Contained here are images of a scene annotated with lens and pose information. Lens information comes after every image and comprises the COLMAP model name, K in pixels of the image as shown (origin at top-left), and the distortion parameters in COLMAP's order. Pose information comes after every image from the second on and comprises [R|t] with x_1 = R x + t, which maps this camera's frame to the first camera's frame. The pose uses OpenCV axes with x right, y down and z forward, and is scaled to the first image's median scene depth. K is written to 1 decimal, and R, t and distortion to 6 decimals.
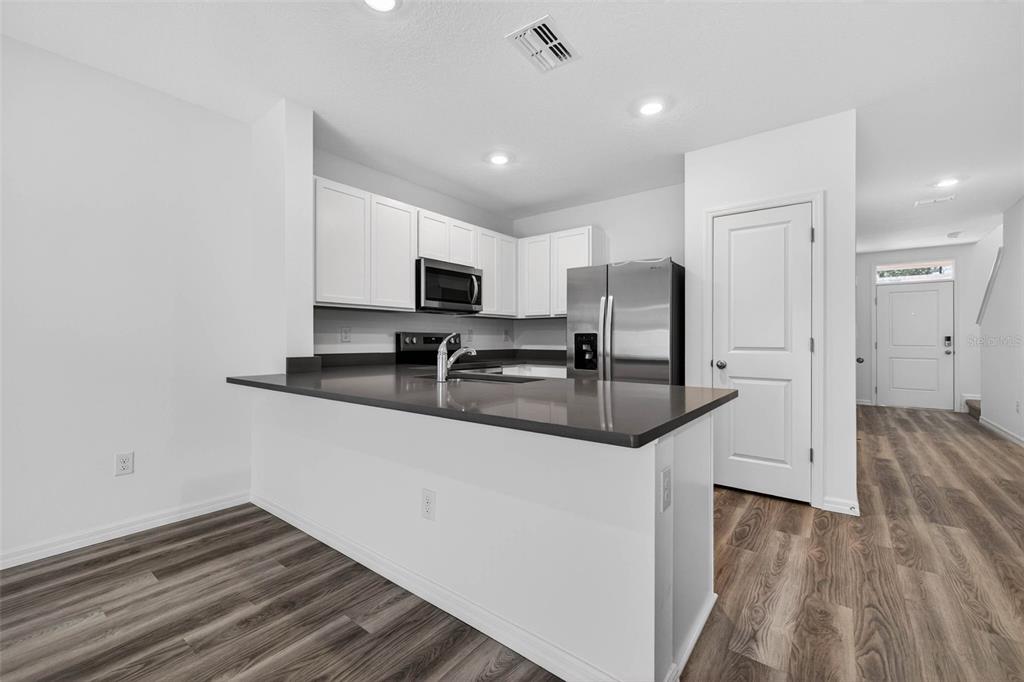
lens RADIAL K [[420.3, 0, 512.0], [0, 420.3, 341.0], [0, 0, 1]] dist [0.000268, -0.000065]
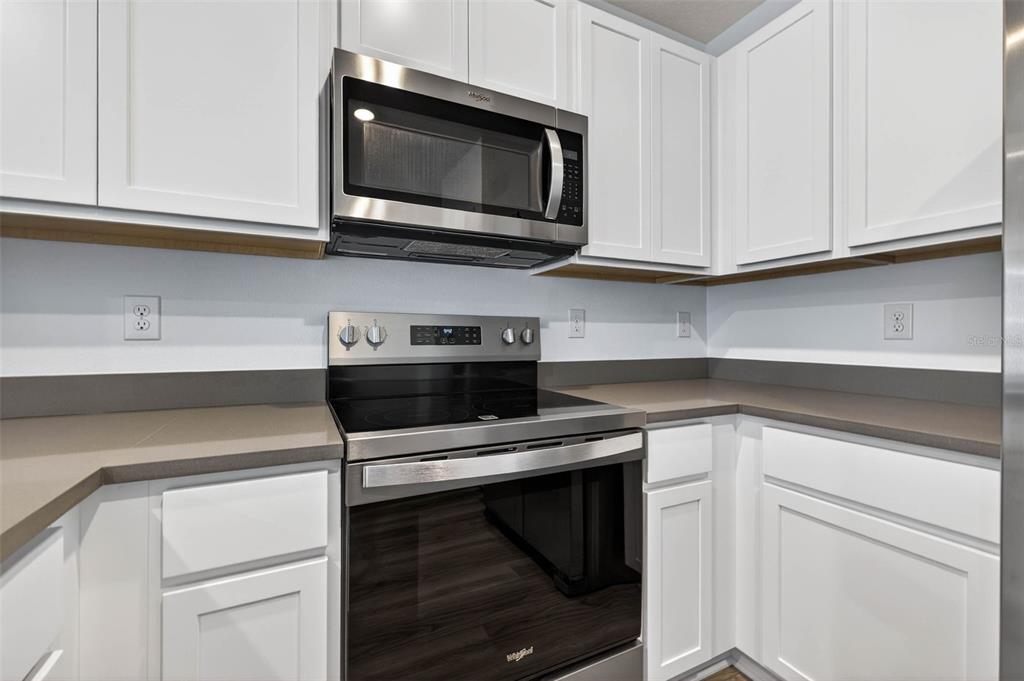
lens RADIAL K [[431.3, 0, 506.5], [0, 431.3, 334.8], [0, 0, 1]] dist [0.001000, -0.000074]
pose [[0.896832, -0.003976, -0.442354, 0.020854], [0.000250, 0.999964, -0.008482, 0.001095], [0.442372, 0.007496, 0.896800, 0.708521]]
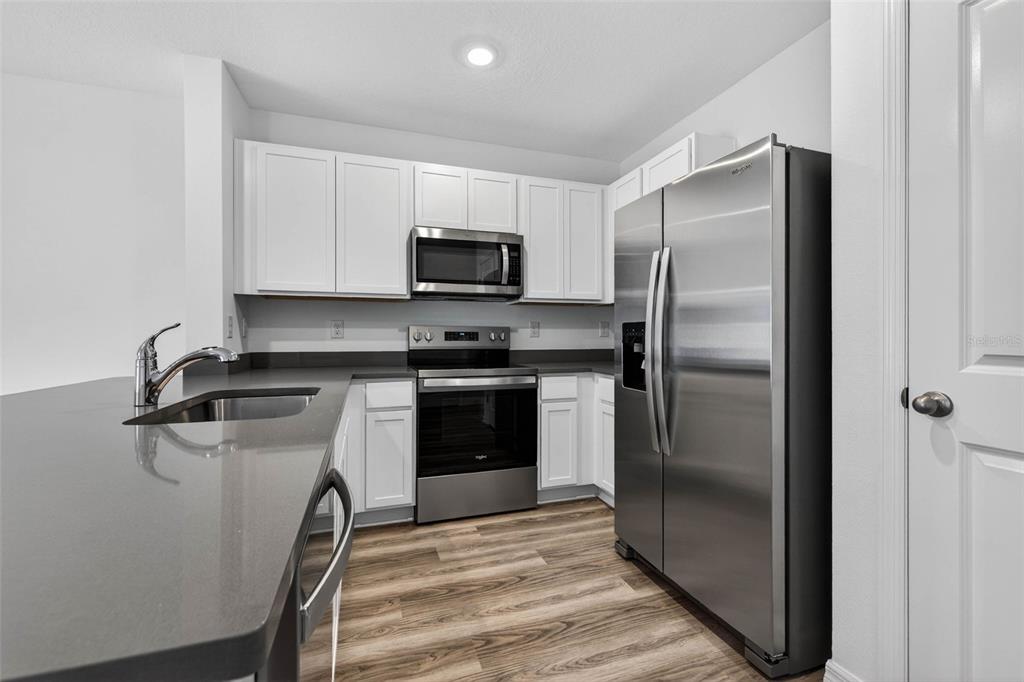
lens RADIAL K [[431.3, 0, 506.5], [0, 431.3, 335.3], [0, 0, 1]] dist [0.001000, -0.000074]
pose [[0.830834, -0.003158, -0.556512, 0.320323], [0.000431, 0.999987, -0.005032, 0.000916], [0.556520, 0.003941, 0.830825, 0.406569]]
